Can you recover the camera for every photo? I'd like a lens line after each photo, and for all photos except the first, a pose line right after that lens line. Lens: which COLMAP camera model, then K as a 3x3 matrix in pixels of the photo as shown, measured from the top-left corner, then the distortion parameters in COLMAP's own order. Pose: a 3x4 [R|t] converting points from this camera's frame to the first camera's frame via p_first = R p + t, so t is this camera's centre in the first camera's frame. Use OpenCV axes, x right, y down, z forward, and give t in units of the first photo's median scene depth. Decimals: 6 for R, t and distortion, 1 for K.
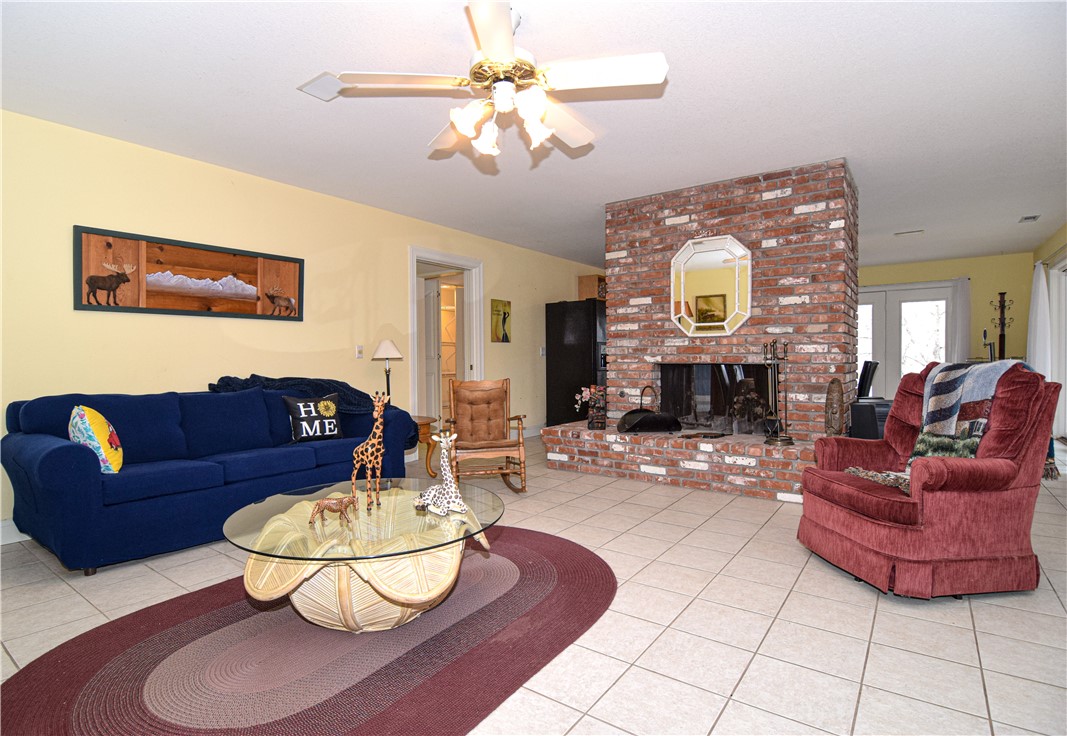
lens RADIAL K [[530.7, 0, 533.5], [0, 530.7, 368.0], [0, 0, 1]] dist [-0.000164, -0.000089]
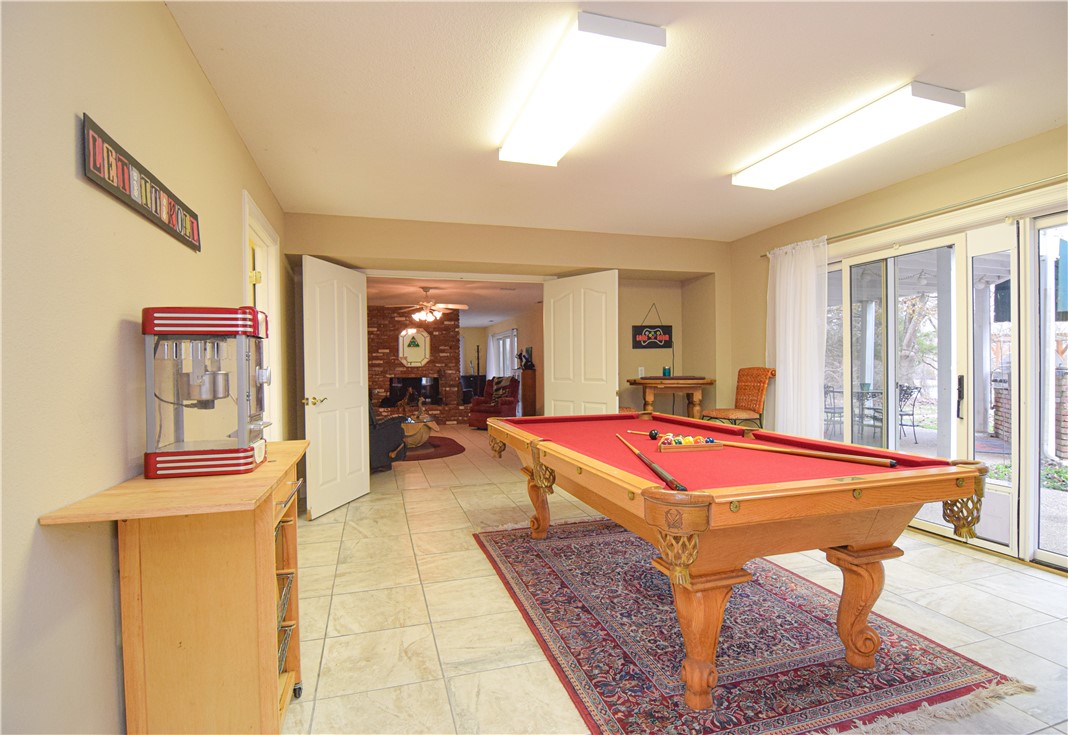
lens RADIAL K [[531.2, 0, 534.0], [0, 531.2, 367.5], [0, 0, 1]] dist [-0.000164, -0.000089]
pose [[0.593995, -0.004024, 0.804458, -1.514451], [0.017737, 0.999810, -0.008095, -0.028518], [-0.804273, 0.019077, 0.593954, -1.066342]]
